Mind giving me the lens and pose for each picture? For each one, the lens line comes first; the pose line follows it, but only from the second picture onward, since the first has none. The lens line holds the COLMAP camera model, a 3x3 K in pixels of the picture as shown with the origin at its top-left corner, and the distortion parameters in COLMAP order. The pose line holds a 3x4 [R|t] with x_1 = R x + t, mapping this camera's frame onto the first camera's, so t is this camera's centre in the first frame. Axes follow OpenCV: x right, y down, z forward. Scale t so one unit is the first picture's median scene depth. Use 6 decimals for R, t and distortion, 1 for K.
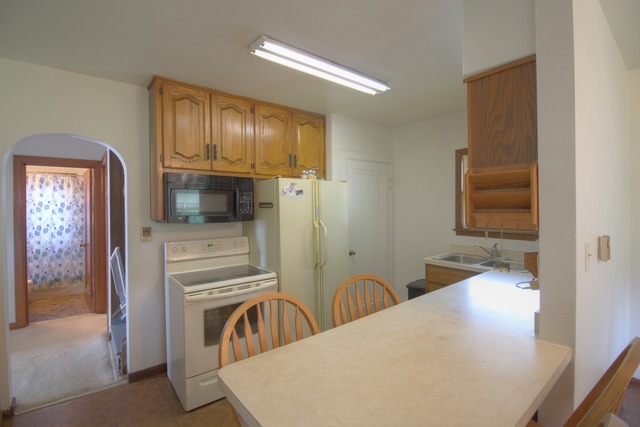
lens RADIAL K [[296.3, 0, 318.0], [0, 296.3, 208.7], [0, 0, 1]] dist [-0.005252, -0.008181]
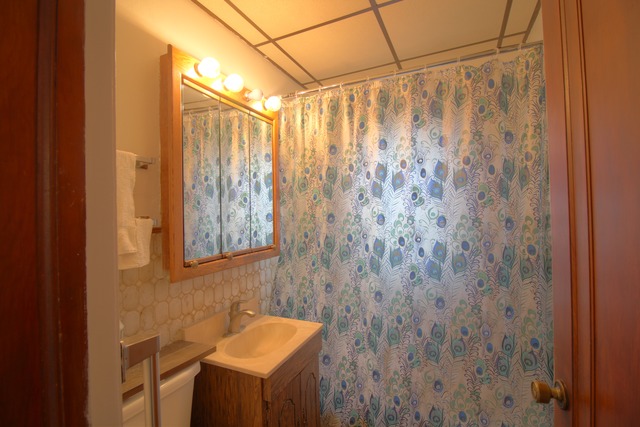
lens RADIAL K [[296.3, 0, 315.0], [0, 296.3, 210.6], [0, 0, 1]] dist [-0.005252, -0.008181]
pose [[0.434558, -0.008839, -0.900601, -1.149525], [0.021444, 0.999770, 0.000535, 0.039669], [0.900389, -0.019544, 0.434647, 1.321374]]
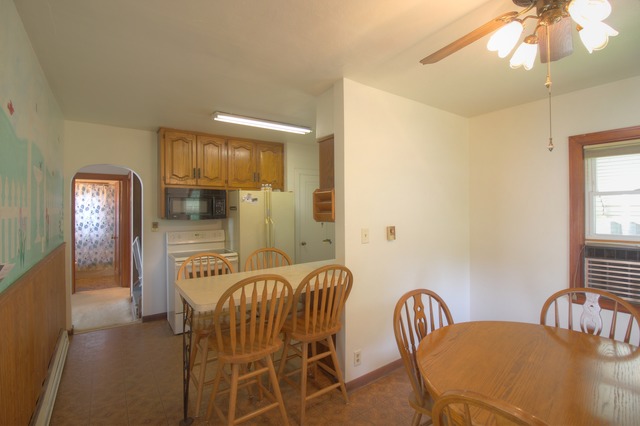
lens RADIAL K [[296.3, 0, 320.0], [0, 296.3, 208.0], [0, 0, 1]] dist [-0.005252, -0.008181]
pose [[0.998432, 0.003567, -0.055862, 0.328532], [-0.004214, 0.999925, -0.011470, 0.002363], [0.055817, 0.011687, 0.998373, -0.444395]]
